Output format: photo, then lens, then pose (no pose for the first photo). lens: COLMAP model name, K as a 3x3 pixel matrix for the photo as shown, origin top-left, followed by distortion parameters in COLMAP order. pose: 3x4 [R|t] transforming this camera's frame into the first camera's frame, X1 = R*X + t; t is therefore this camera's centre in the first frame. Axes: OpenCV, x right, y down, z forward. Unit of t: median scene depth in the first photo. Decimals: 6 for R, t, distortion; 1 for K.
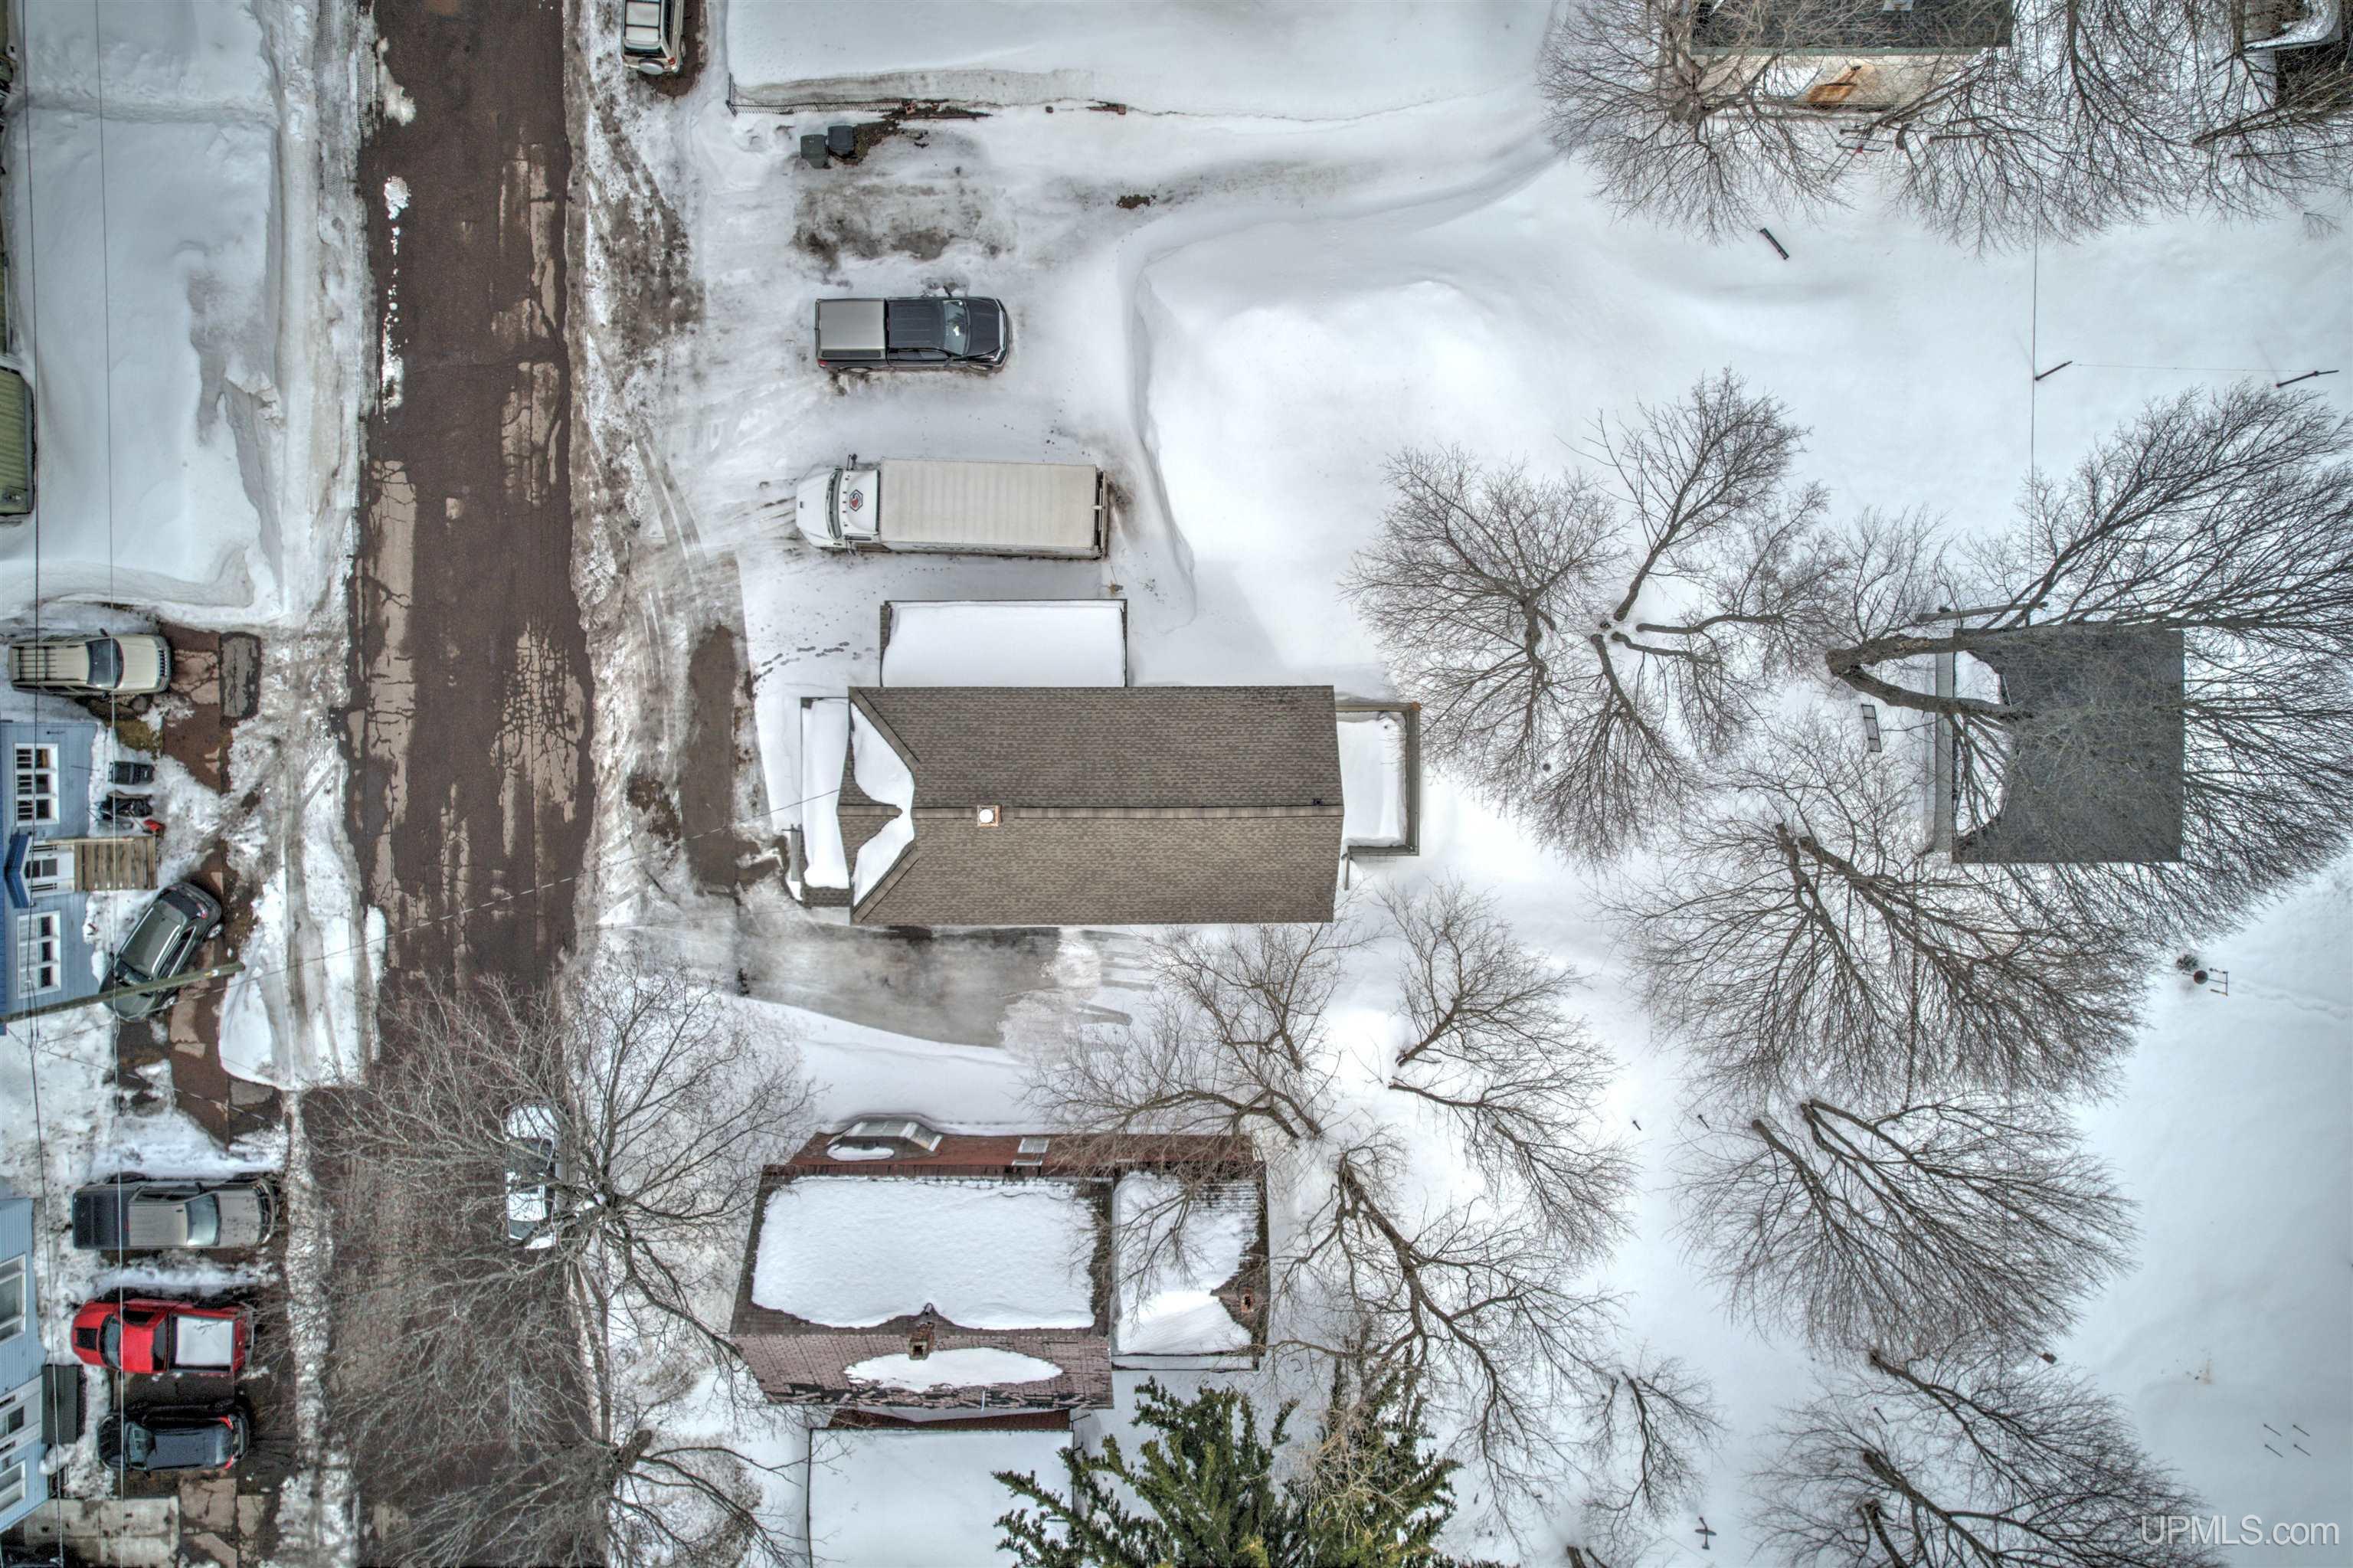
lens RADIAL K [[1508.6, 0, 1181.7], [0, 1508.6, 770.7], [0, 0, 1]] dist [-0.079800, 0.070873]
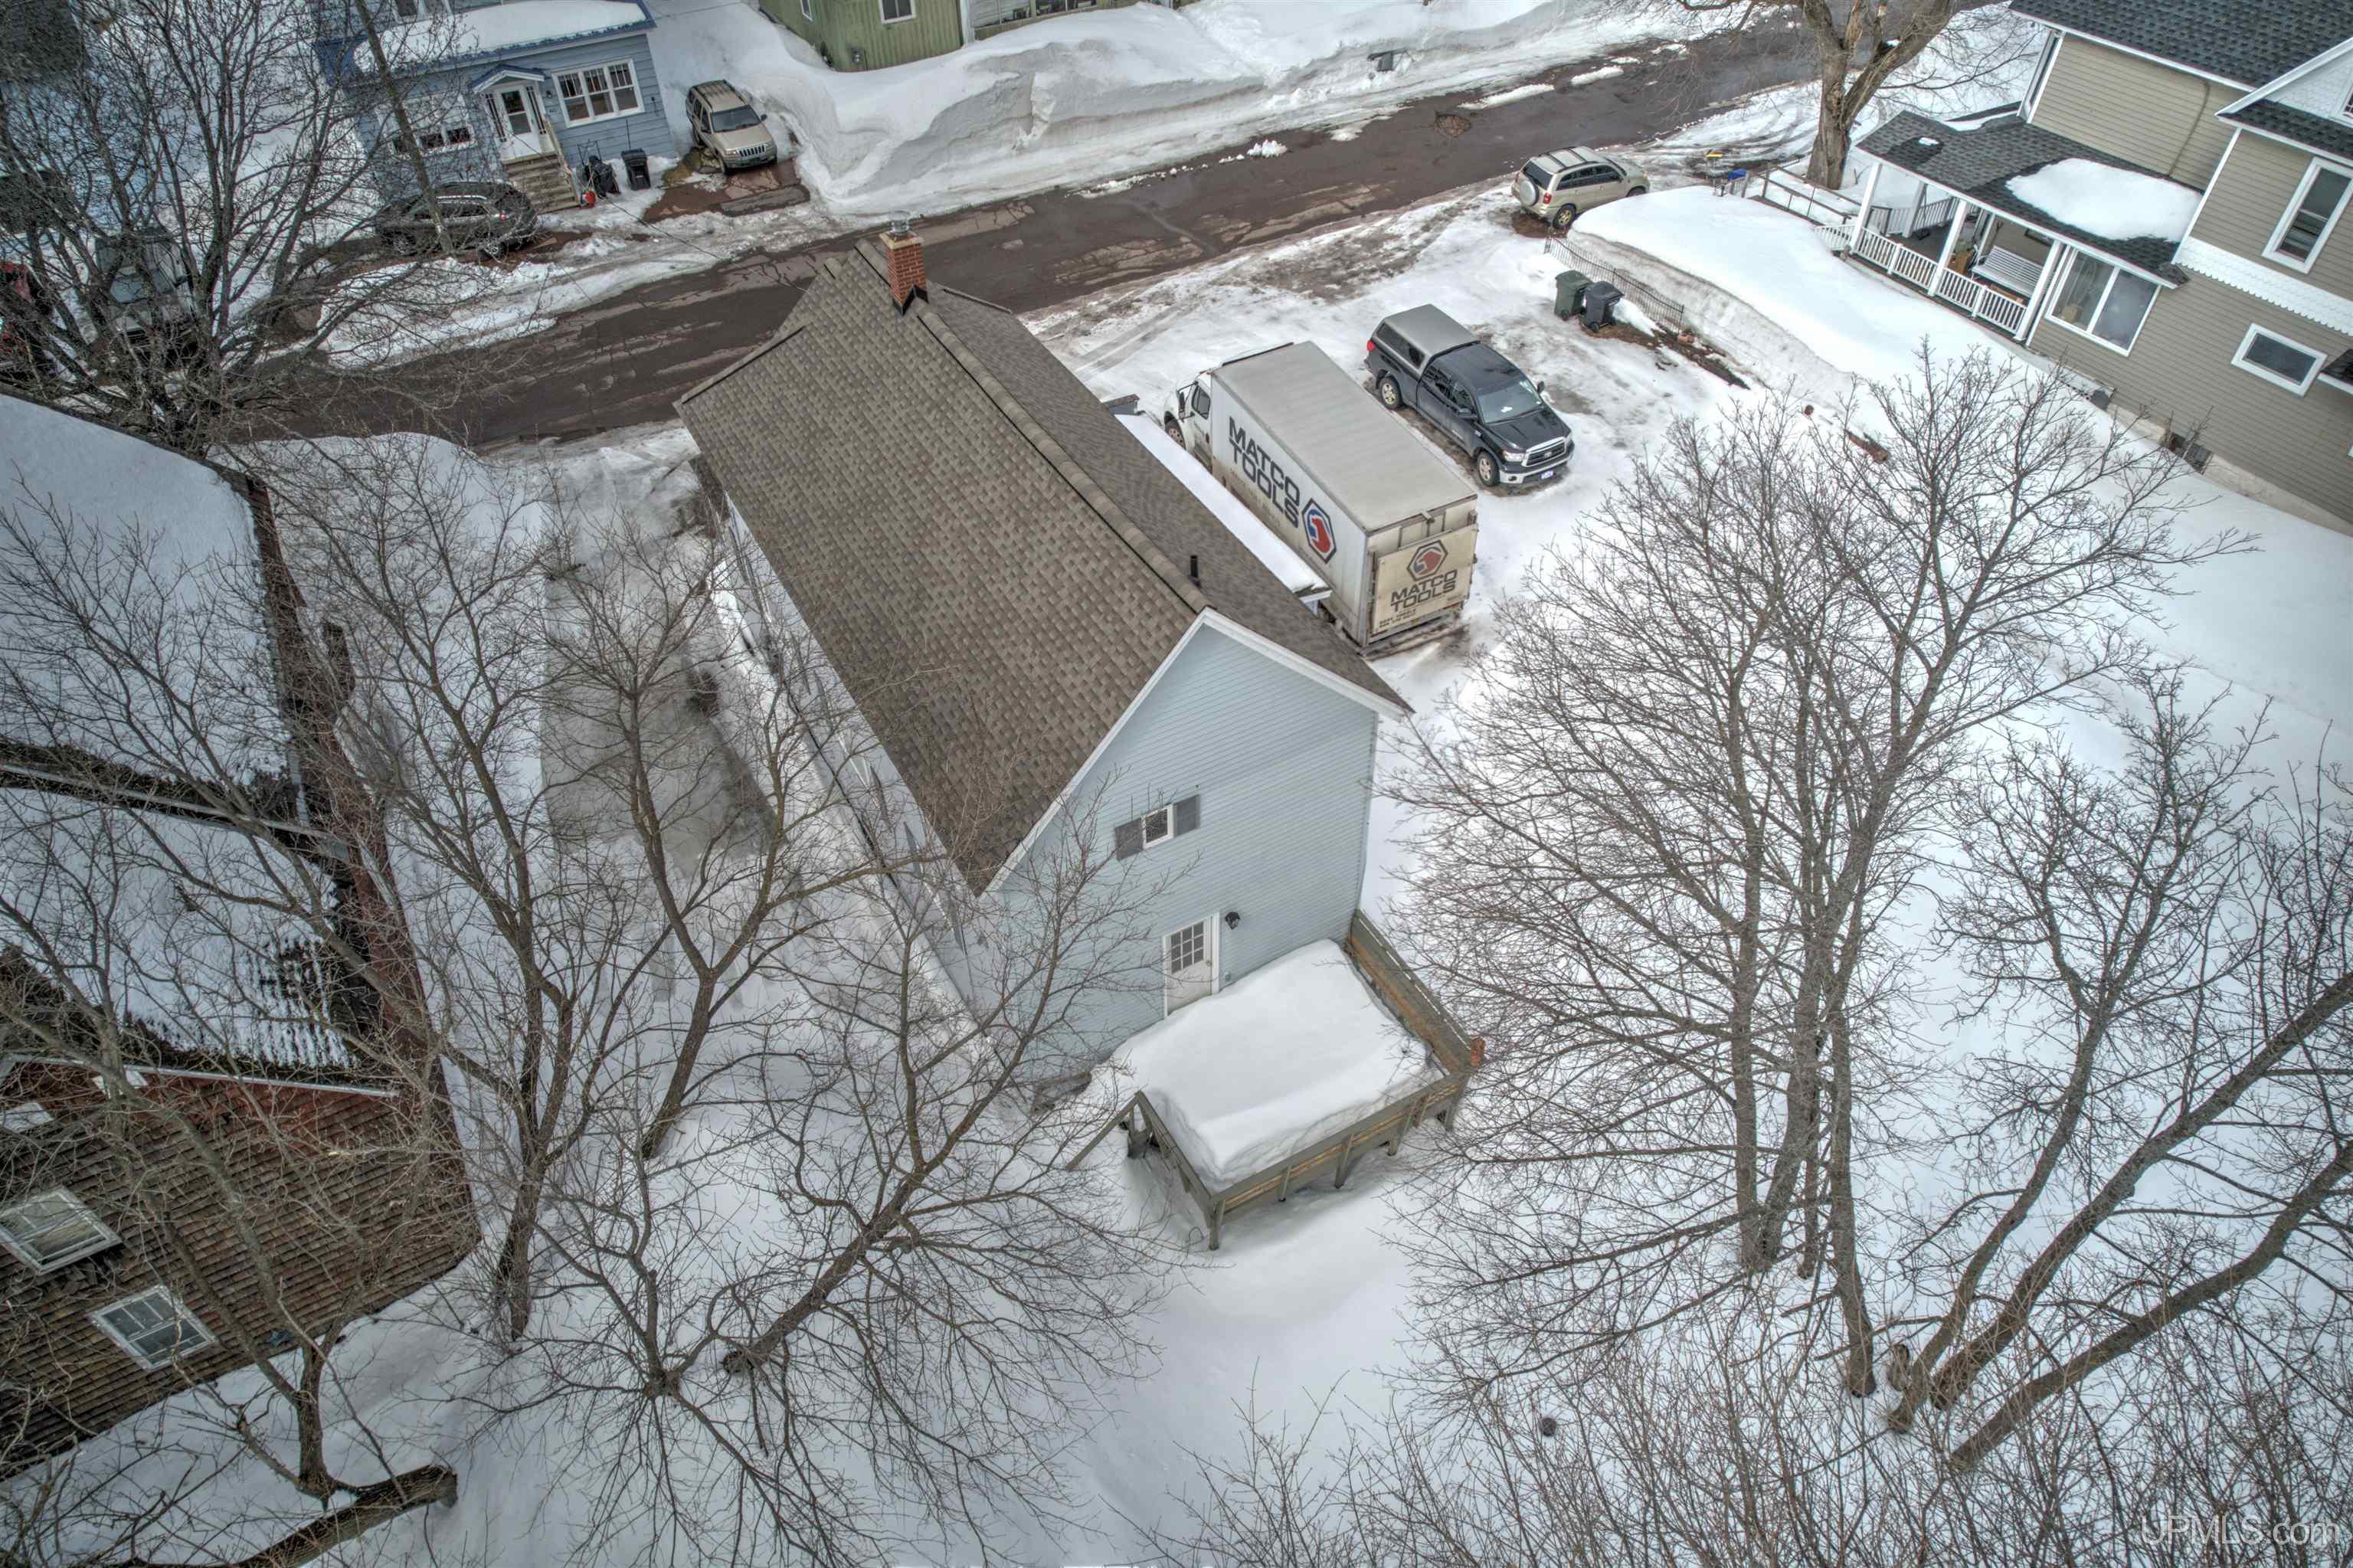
lens RADIAL K [[1508.6, 0, 1181.7], [0, 1508.6, 770.7], [0, 0, 1]] dist [-0.079800, 0.070873]
pose [[0.486887, 0.608929, -0.626216, 0.338218], [-0.873441, 0.334044, -0.354283, 0.168479], [-0.006550, 0.719458, 0.694505, 0.587827]]
